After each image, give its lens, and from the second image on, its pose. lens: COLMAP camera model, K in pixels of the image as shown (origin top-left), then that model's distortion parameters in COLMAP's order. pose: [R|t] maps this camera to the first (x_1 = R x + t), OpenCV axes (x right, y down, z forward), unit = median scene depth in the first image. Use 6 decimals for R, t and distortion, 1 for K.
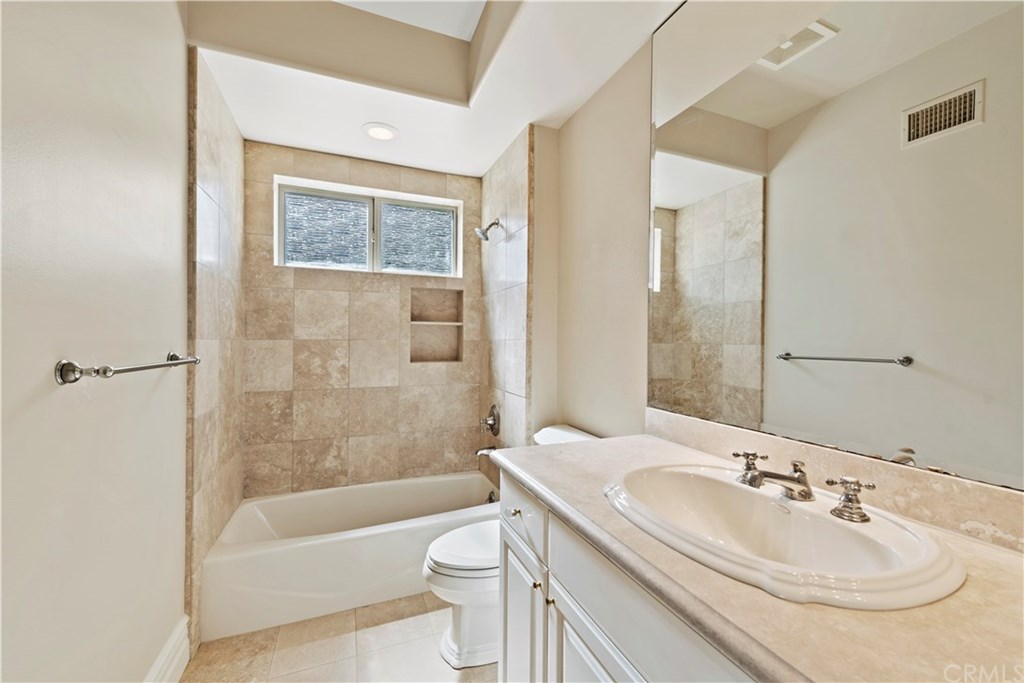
lens RADIAL K [[411.2, 0, 513.4], [0, 411.2, 341.3], [0, 0, 1]] dist [0.004281, -0.000299]
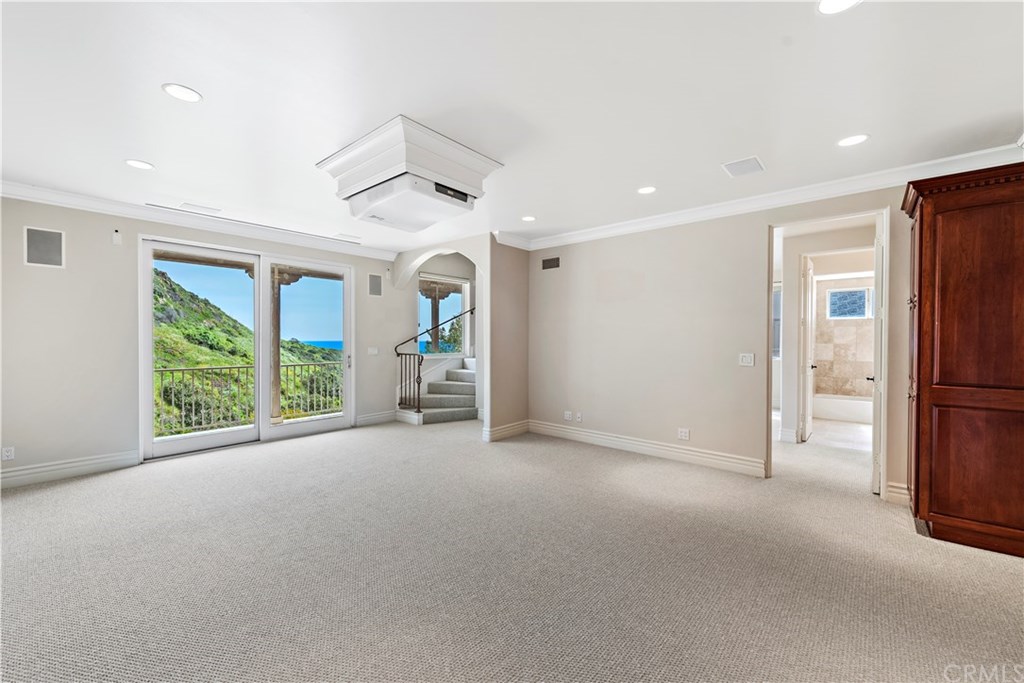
lens RADIAL K [[411.2, 0, 513.8], [0, 411.2, 342.5], [0, 0, 1]] dist [0.004281, -0.000299]
pose [[0.452134, 0.002800, -0.891946, 1.086802], [-0.003186, 0.999994, 0.001524, -0.008966], [0.891944, 0.002153, 0.452140, -2.428887]]
